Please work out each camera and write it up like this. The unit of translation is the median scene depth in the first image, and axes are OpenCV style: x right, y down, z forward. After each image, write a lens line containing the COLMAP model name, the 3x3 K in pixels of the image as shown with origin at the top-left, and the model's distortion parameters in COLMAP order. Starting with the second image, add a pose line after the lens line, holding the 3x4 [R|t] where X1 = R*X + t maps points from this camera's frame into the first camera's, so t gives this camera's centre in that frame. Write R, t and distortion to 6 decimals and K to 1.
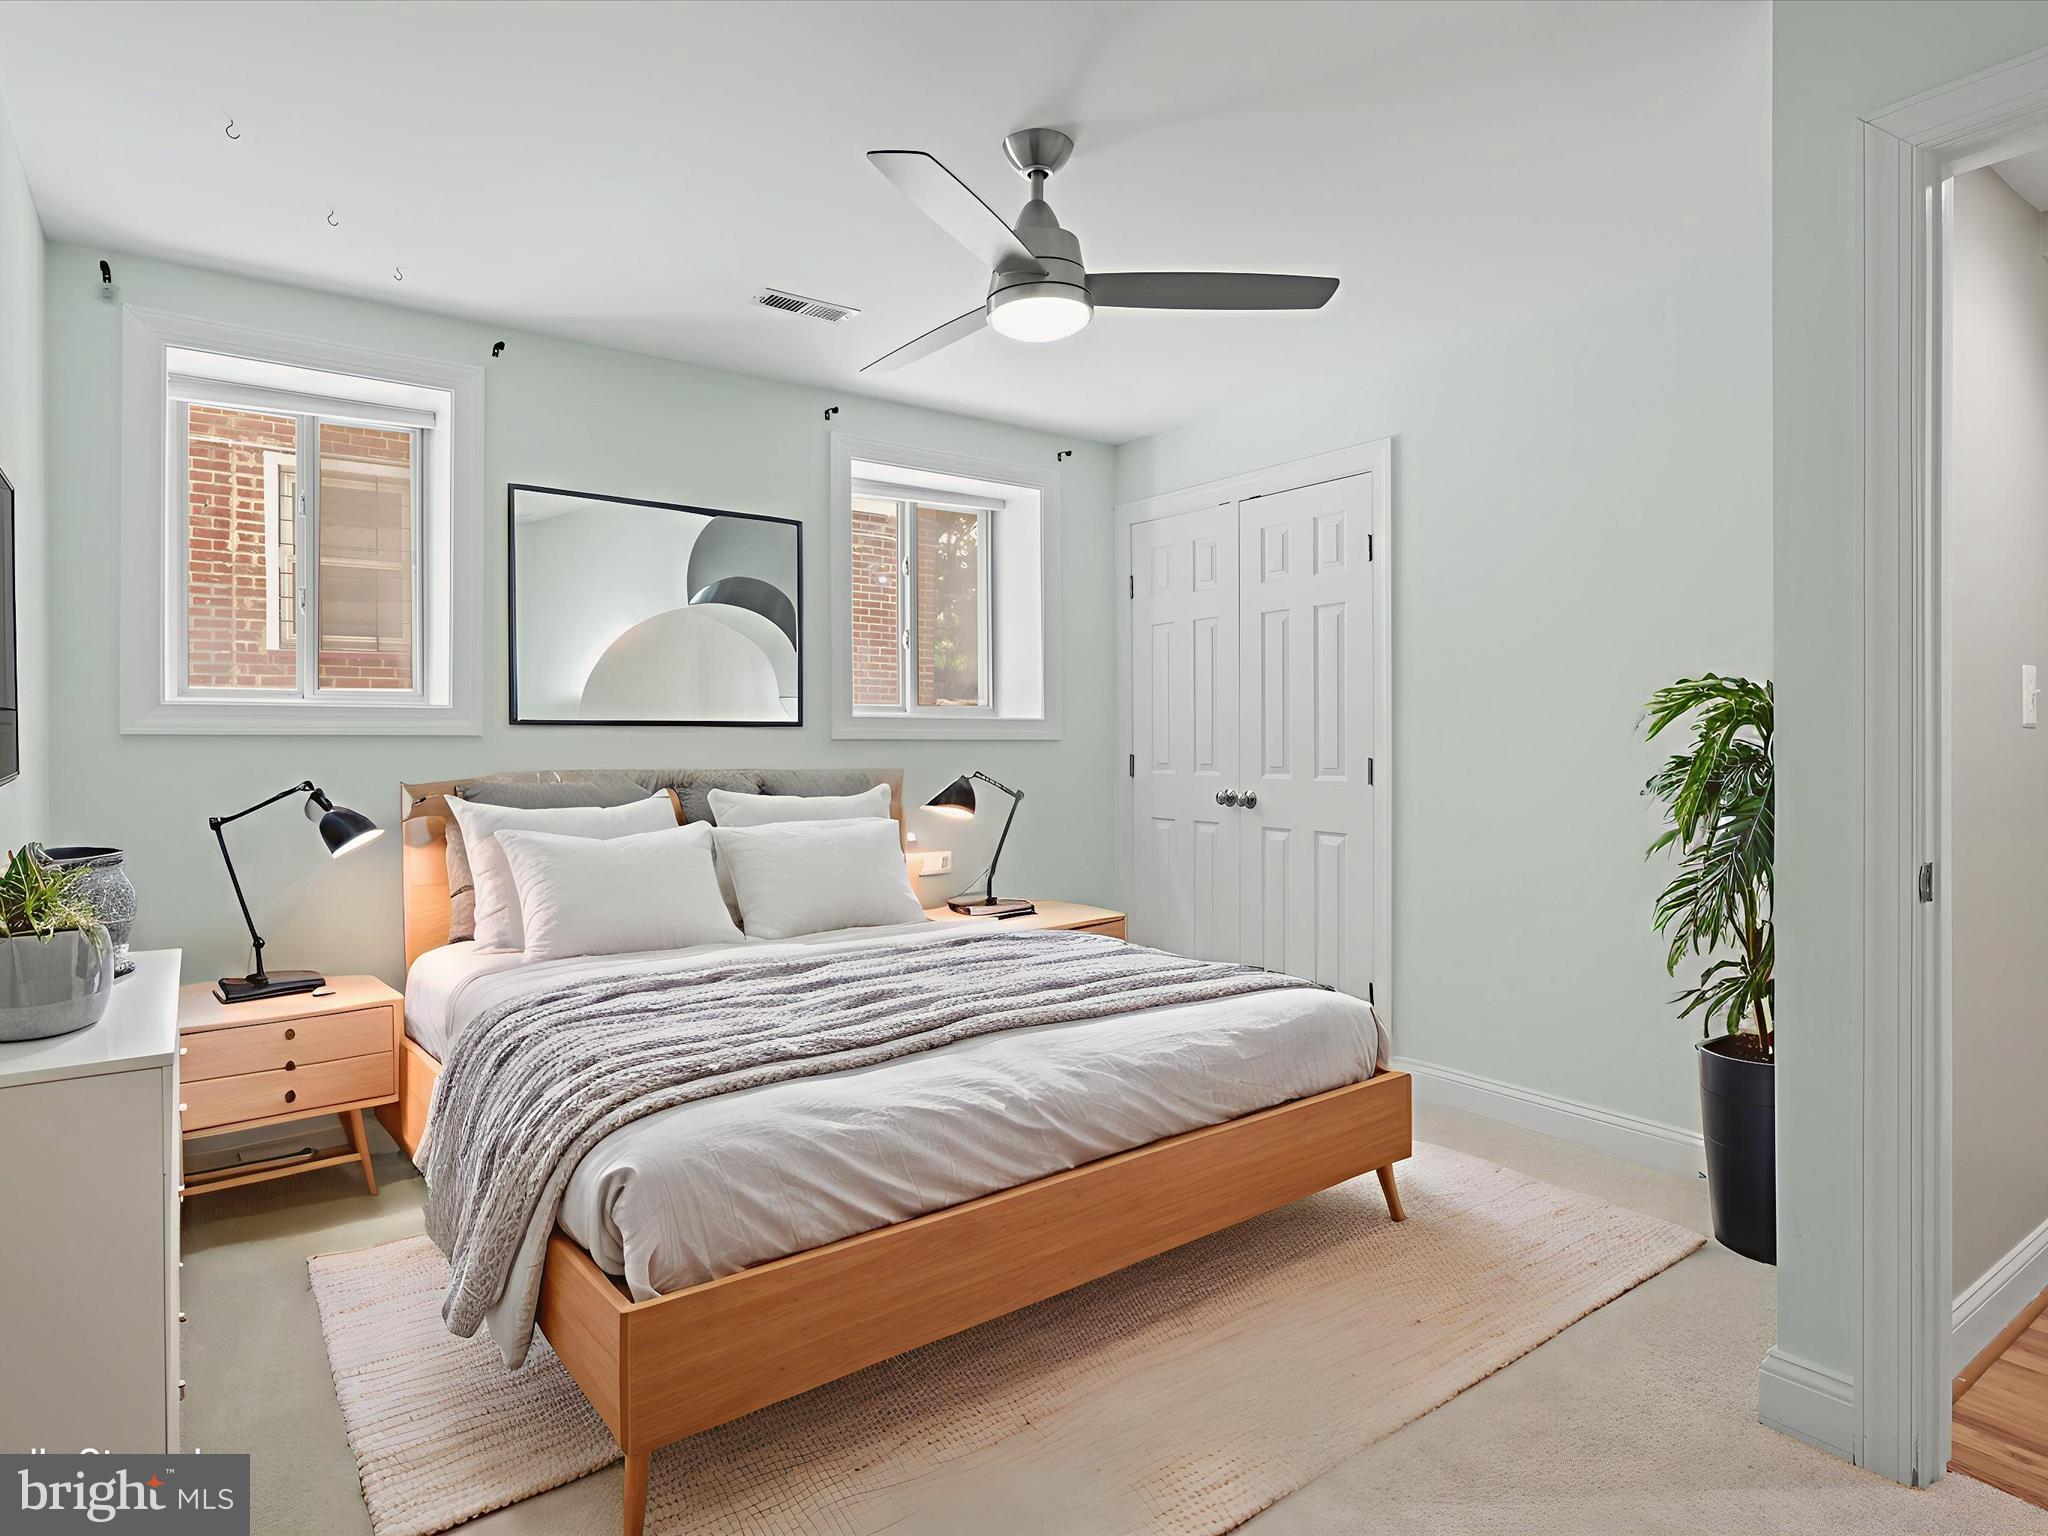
lens RADIAL K [[1149.6, 0, 1023.9], [0, 1149.6, 744.1], [0, 0, 1]] dist [-0.008568, 0.001160]
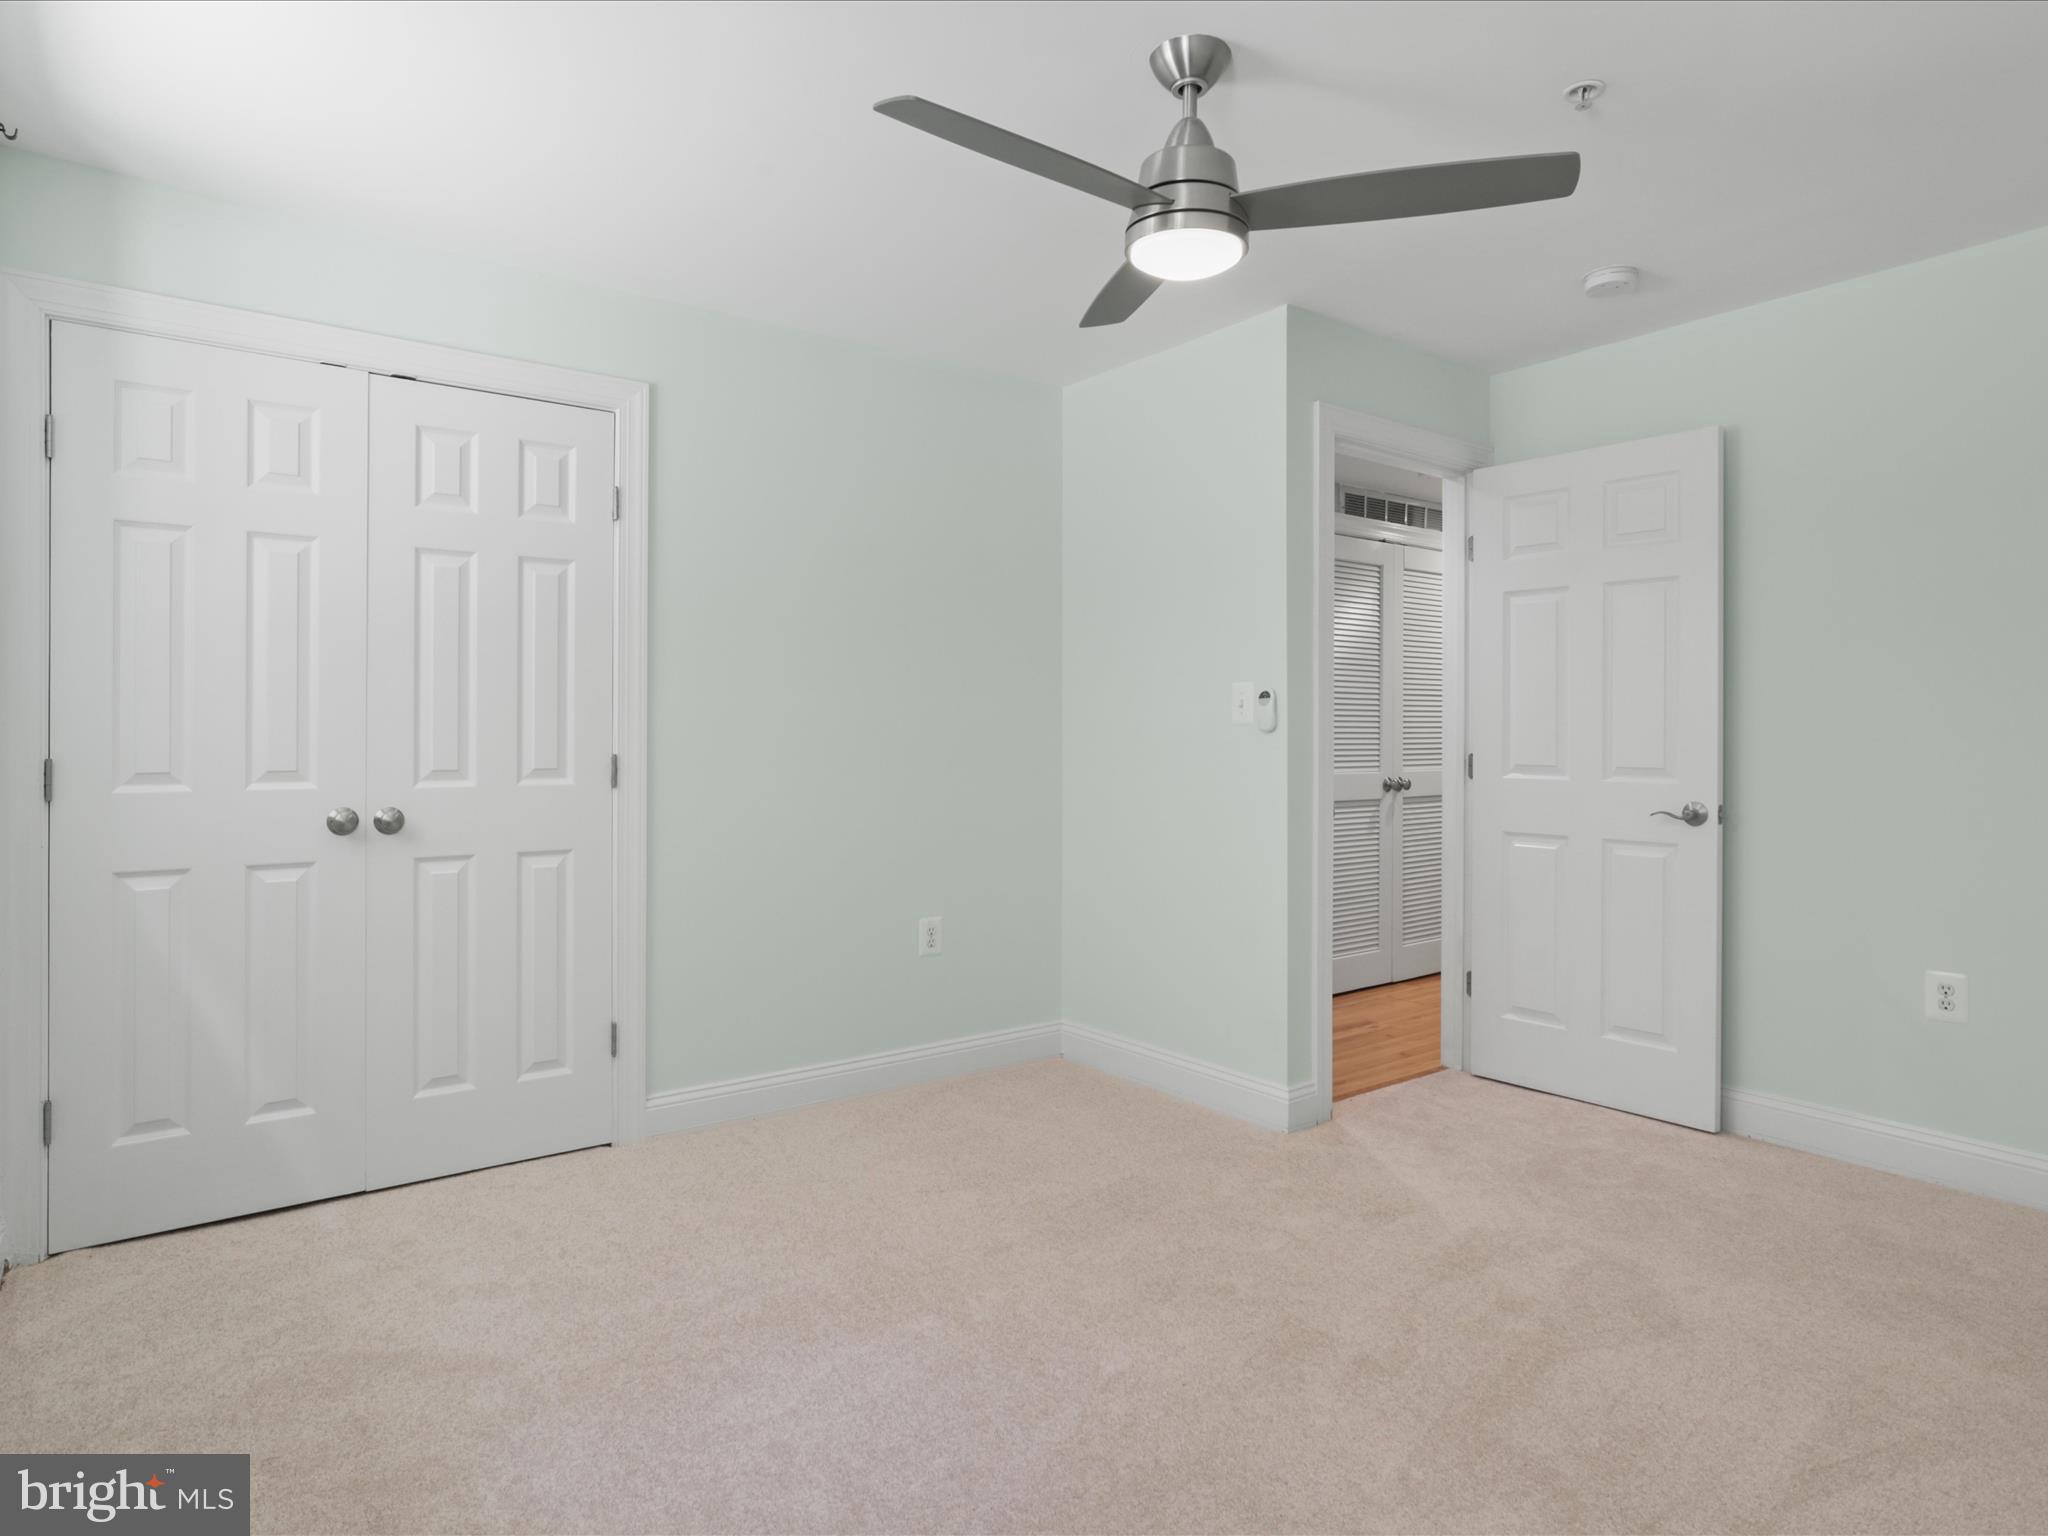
lens RADIAL K [[1149.6, 0, 1023.9], [0, 1149.6, 744.1], [0, 0, 1]] dist [-0.008568, 0.001160]
pose [[0.004717, 0.006443, 0.999968, -0.478680], [0.010844, 0.999920, -0.006494, 0.011828], [-0.999930, 0.010874, 0.004646, 0.640150]]
